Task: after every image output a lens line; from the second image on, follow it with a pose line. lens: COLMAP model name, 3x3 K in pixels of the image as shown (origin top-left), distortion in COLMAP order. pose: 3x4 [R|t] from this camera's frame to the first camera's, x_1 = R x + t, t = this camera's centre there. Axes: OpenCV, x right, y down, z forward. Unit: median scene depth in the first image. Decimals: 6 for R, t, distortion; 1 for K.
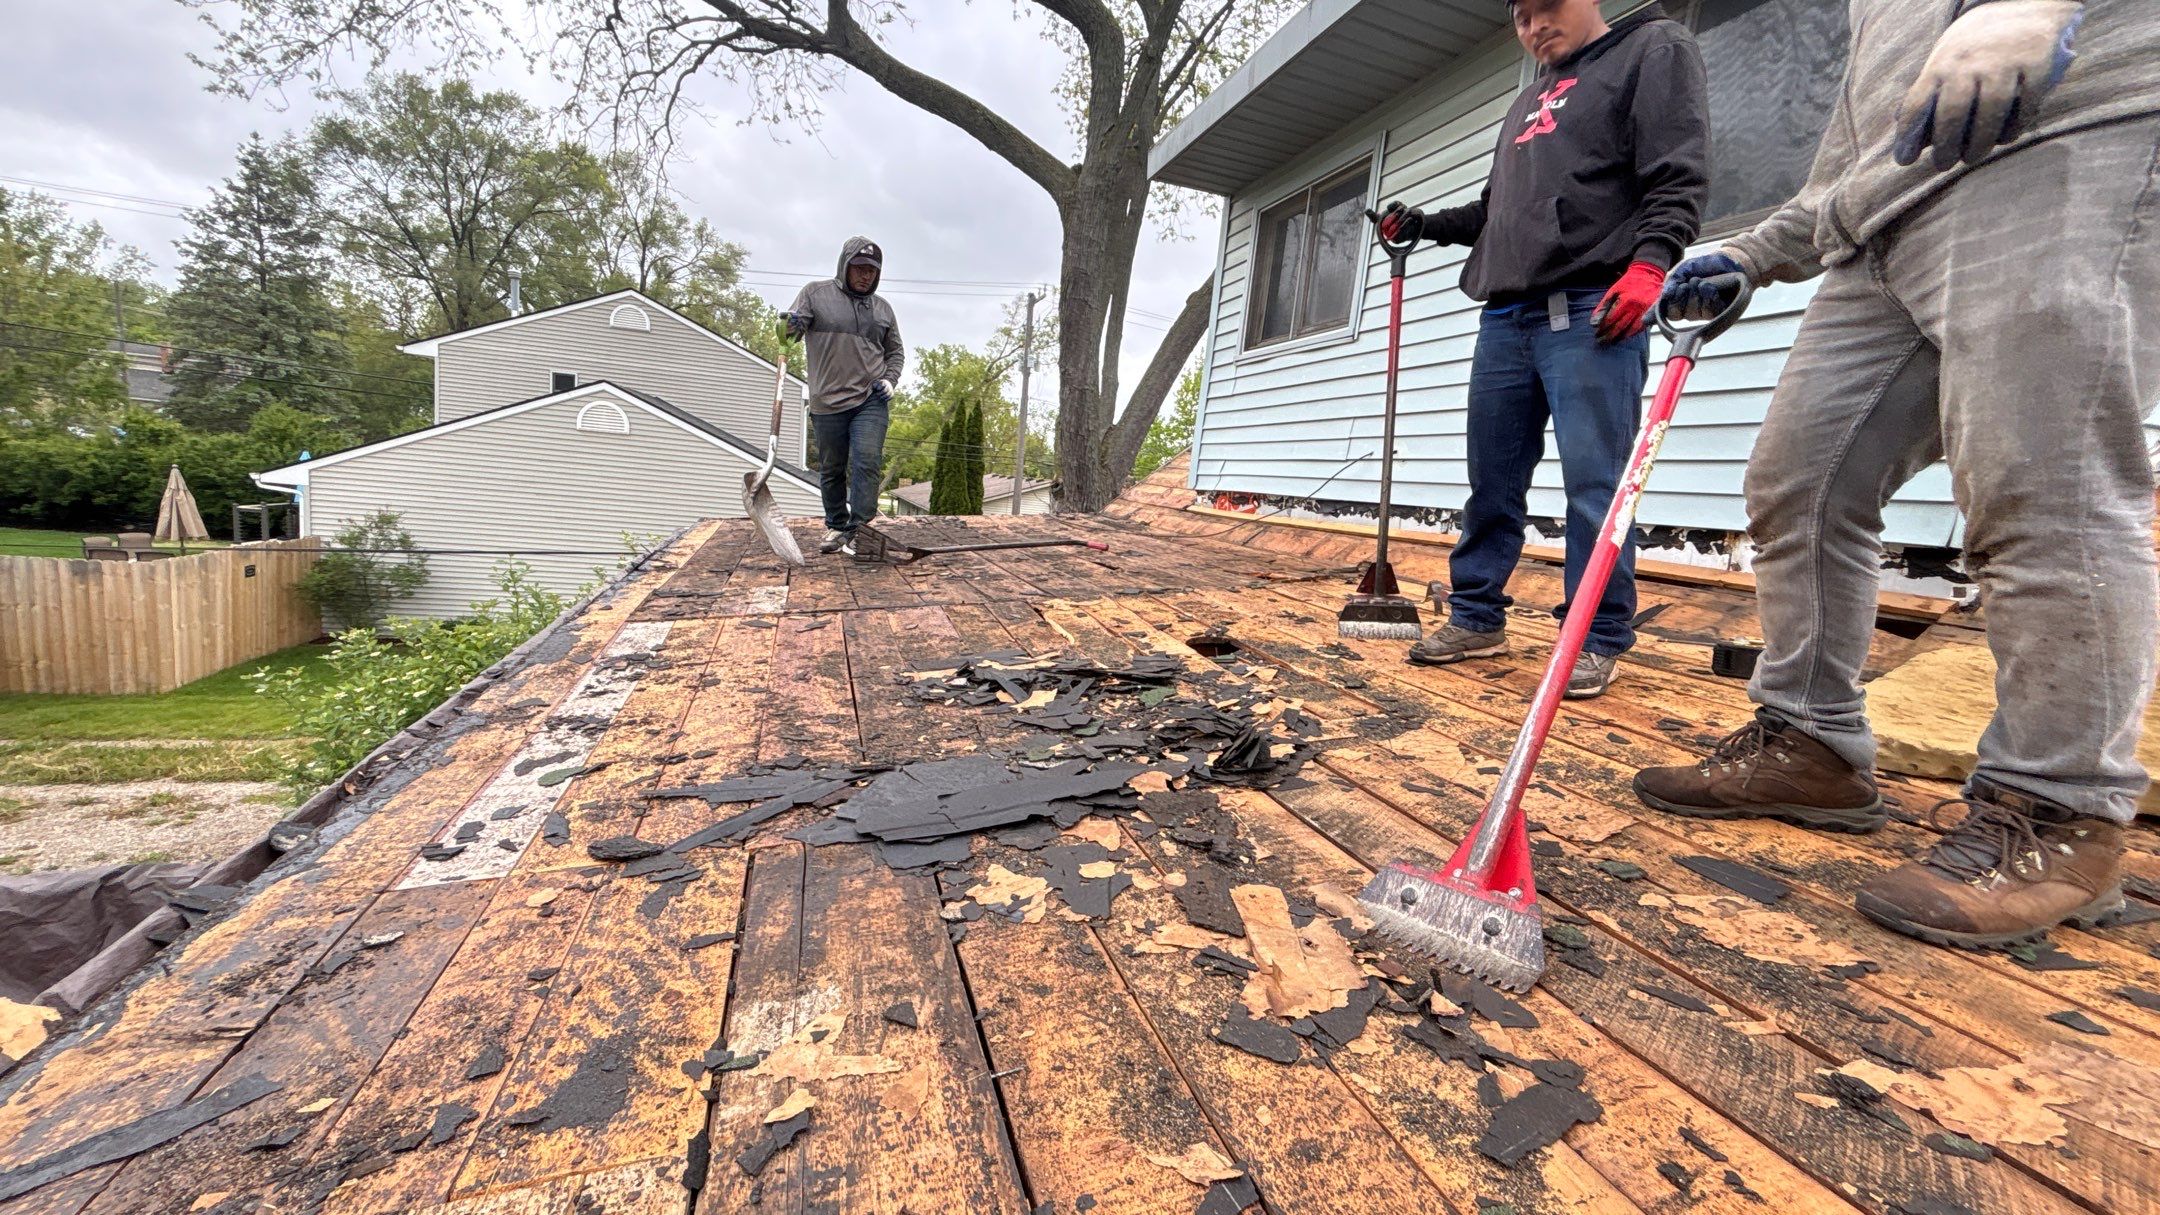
lens RADIAL K [[881.9, 0, 1075.3], [0, 881.9, 604.5], [0, 0, 1]] dist [-0.004769, 0.002656]
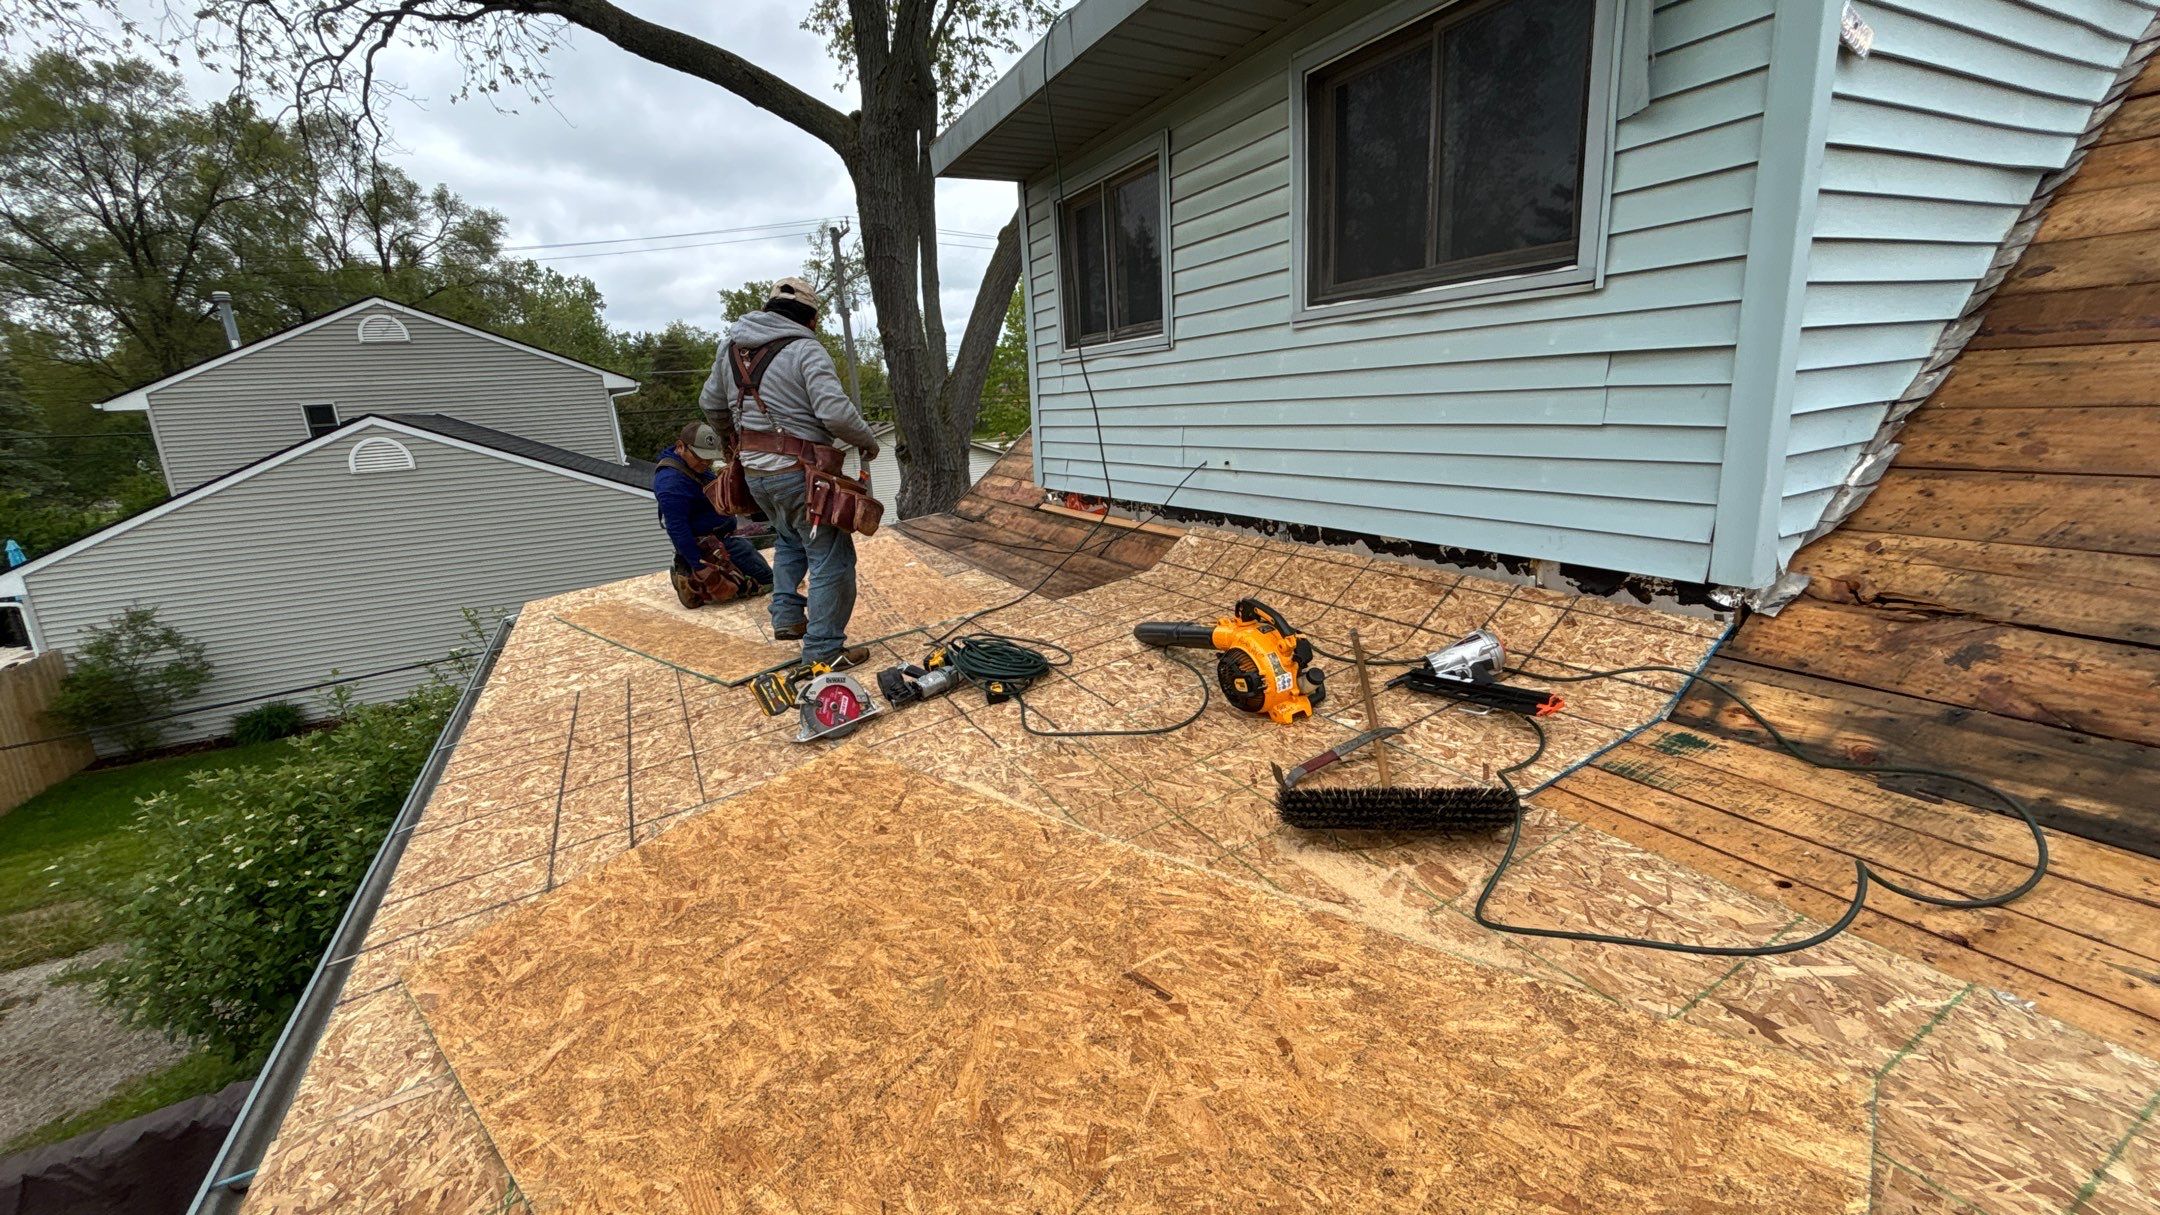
lens RADIAL K [[881.9, 0, 1082.5], [0, 881.9, 602.1], [0, 0, 1]] dist [-0.004769, 0.002656]
pose [[0.971563, -0.194223, 0.135436, 0.008410], [0.179953, 0.977419, 0.110769, -0.046487], [-0.153891, -0.083247, 0.984575, 0.001495]]
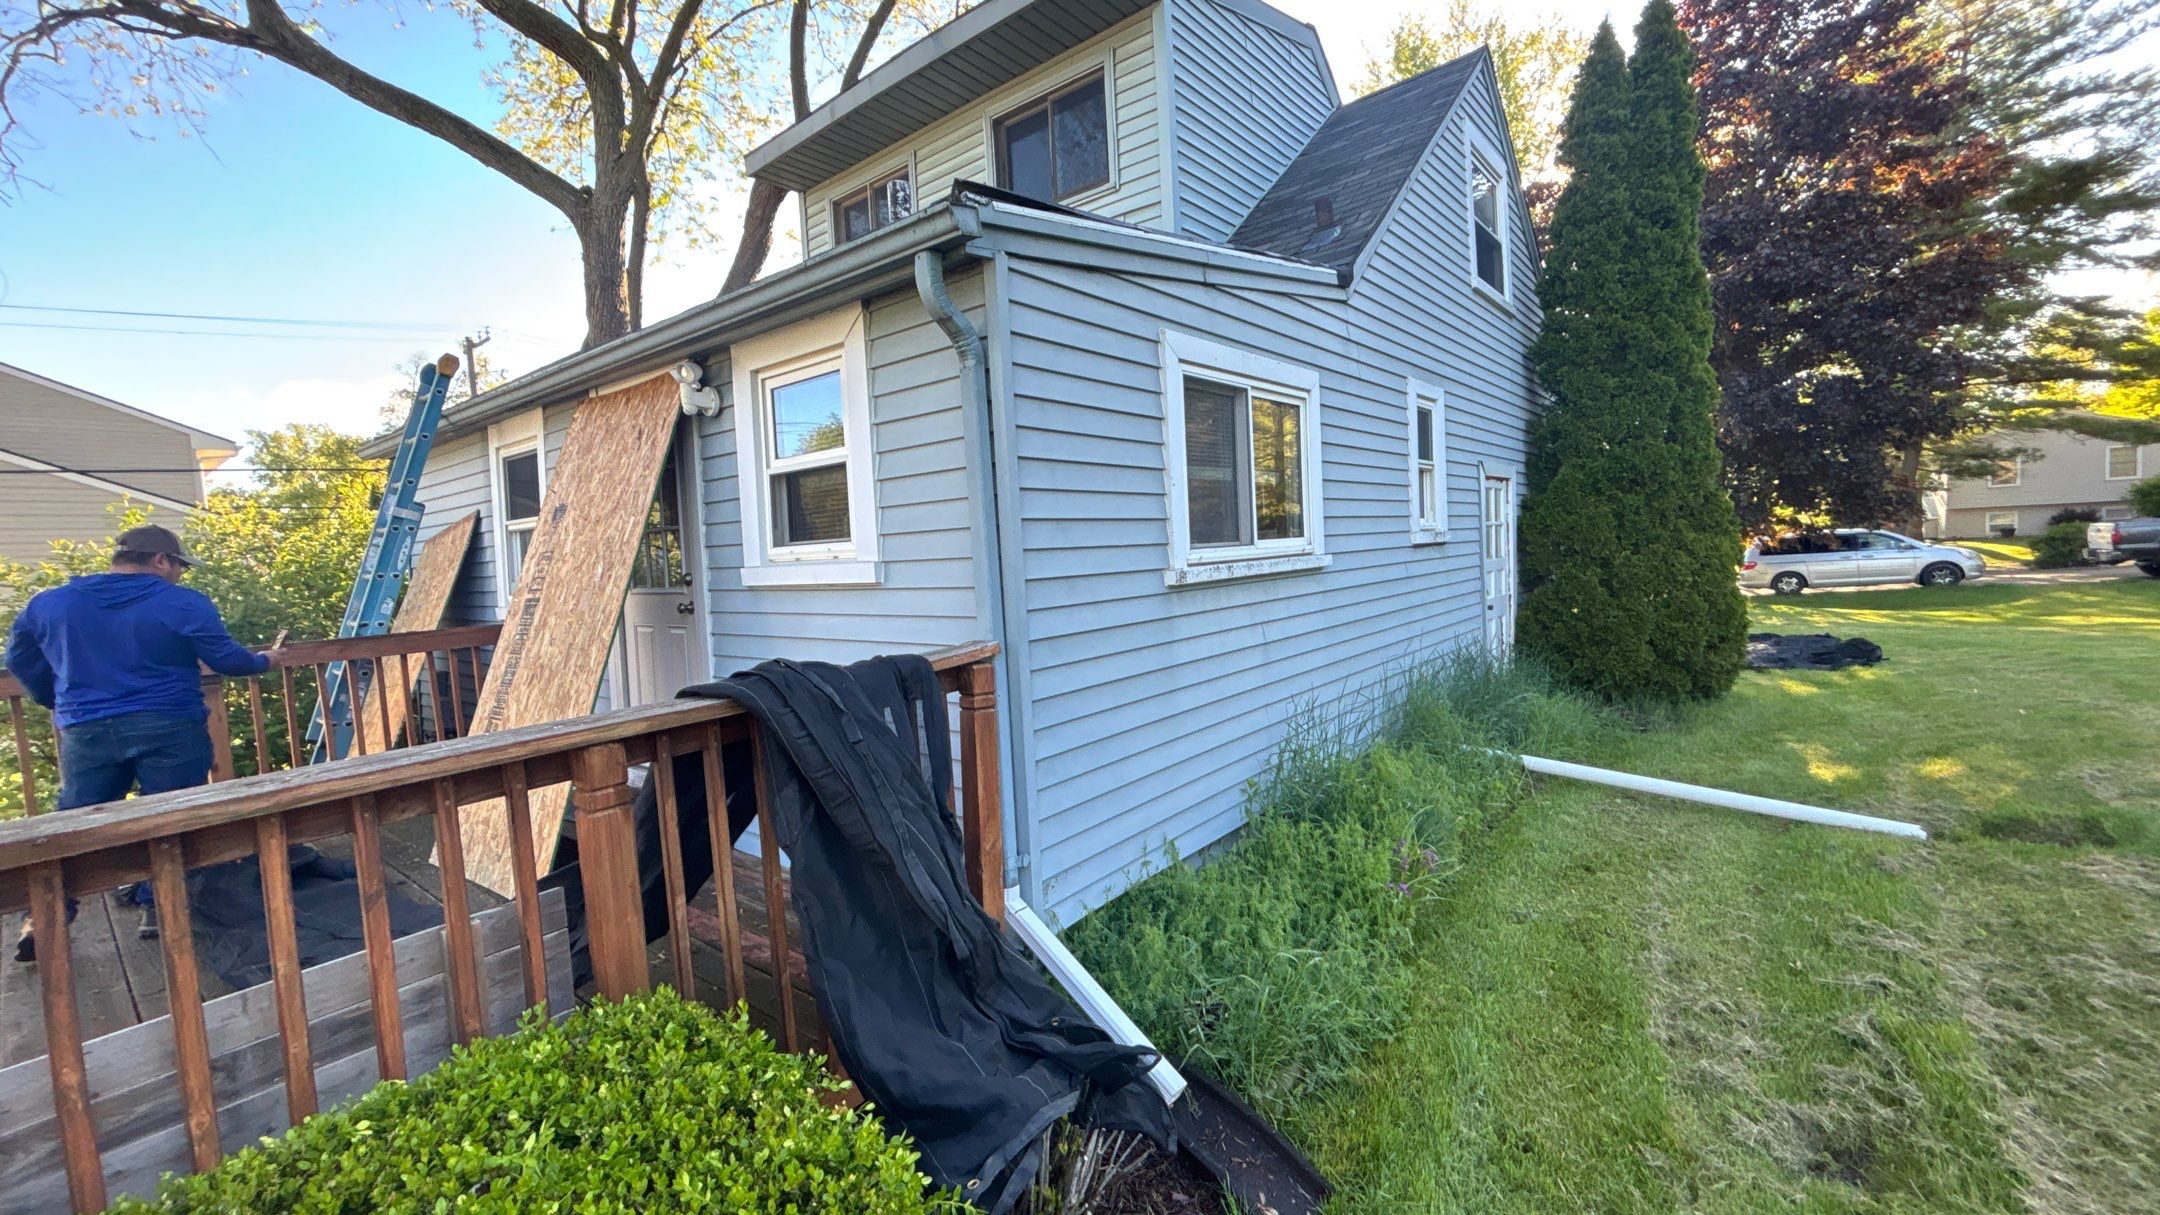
lens RADIAL K [[881.9, 0, 1080.2], [0, 881.9, 600.2], [0, 0, 1]] dist [-0.004769, 0.002656]
pose [[0.825591, -0.172132, 0.537373, -0.155613], [0.209669, 0.977732, -0.008936, 0.142634], [-0.523869, 0.120048, 0.843297, -0.187968]]
